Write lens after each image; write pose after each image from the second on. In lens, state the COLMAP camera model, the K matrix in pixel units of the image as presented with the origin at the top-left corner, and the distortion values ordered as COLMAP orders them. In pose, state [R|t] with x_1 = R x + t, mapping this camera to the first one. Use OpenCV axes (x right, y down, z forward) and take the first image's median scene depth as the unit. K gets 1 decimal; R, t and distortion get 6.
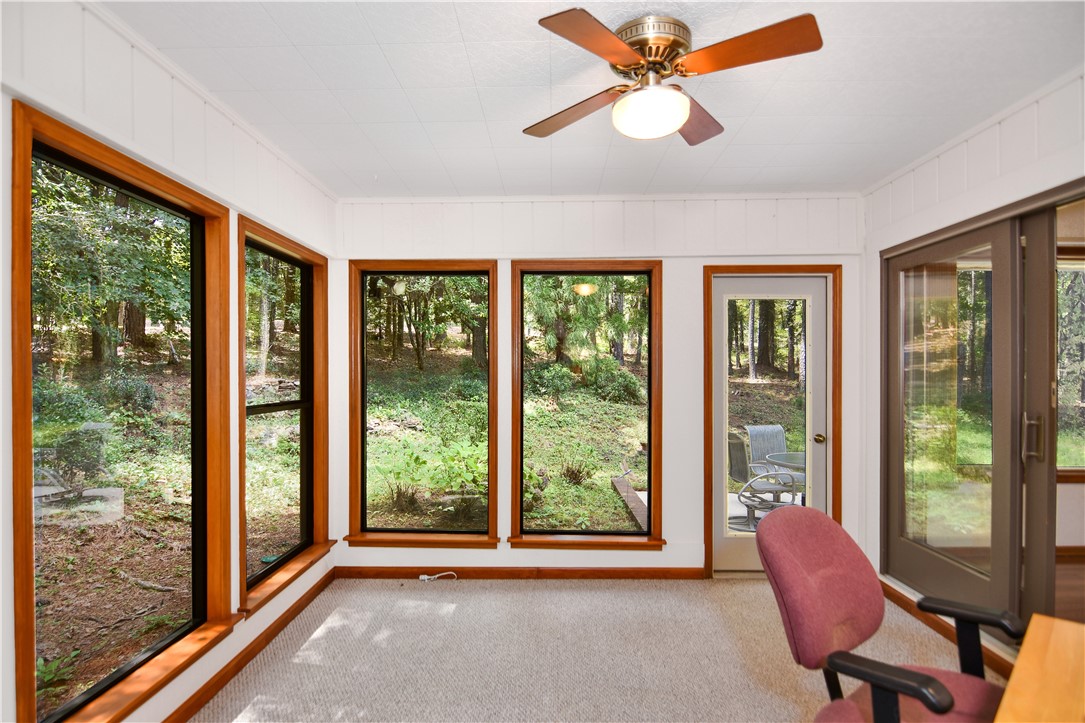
lens RADIAL K [[537.1, 0, 541.3], [0, 537.1, 372.6], [0, 0, 1]] dist [0.000576, -0.015373]
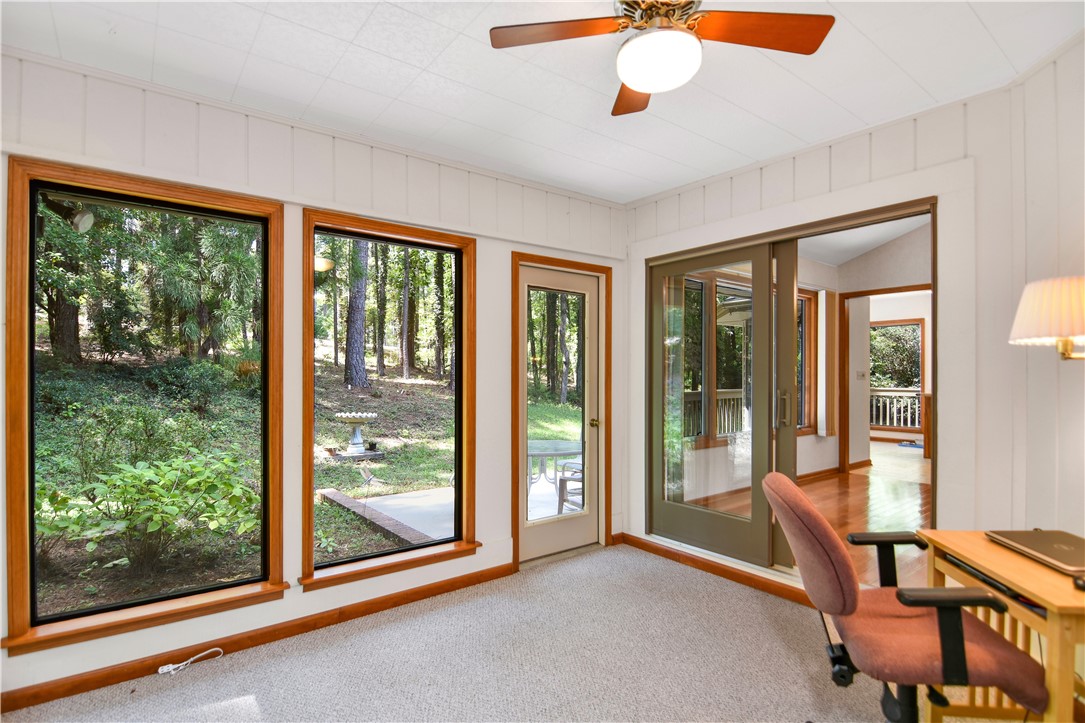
lens RADIAL K [[537.1, 0, 541.3], [0, 537.1, 372.6], [0, 0, 1]] dist [0.000576, -0.015373]
pose [[0.782503, 0.001887, 0.622645, -0.261609], [0.001226, 0.999989, -0.004570, 0.025067], [-0.622646, 0.004339, 0.782491, 0.207416]]
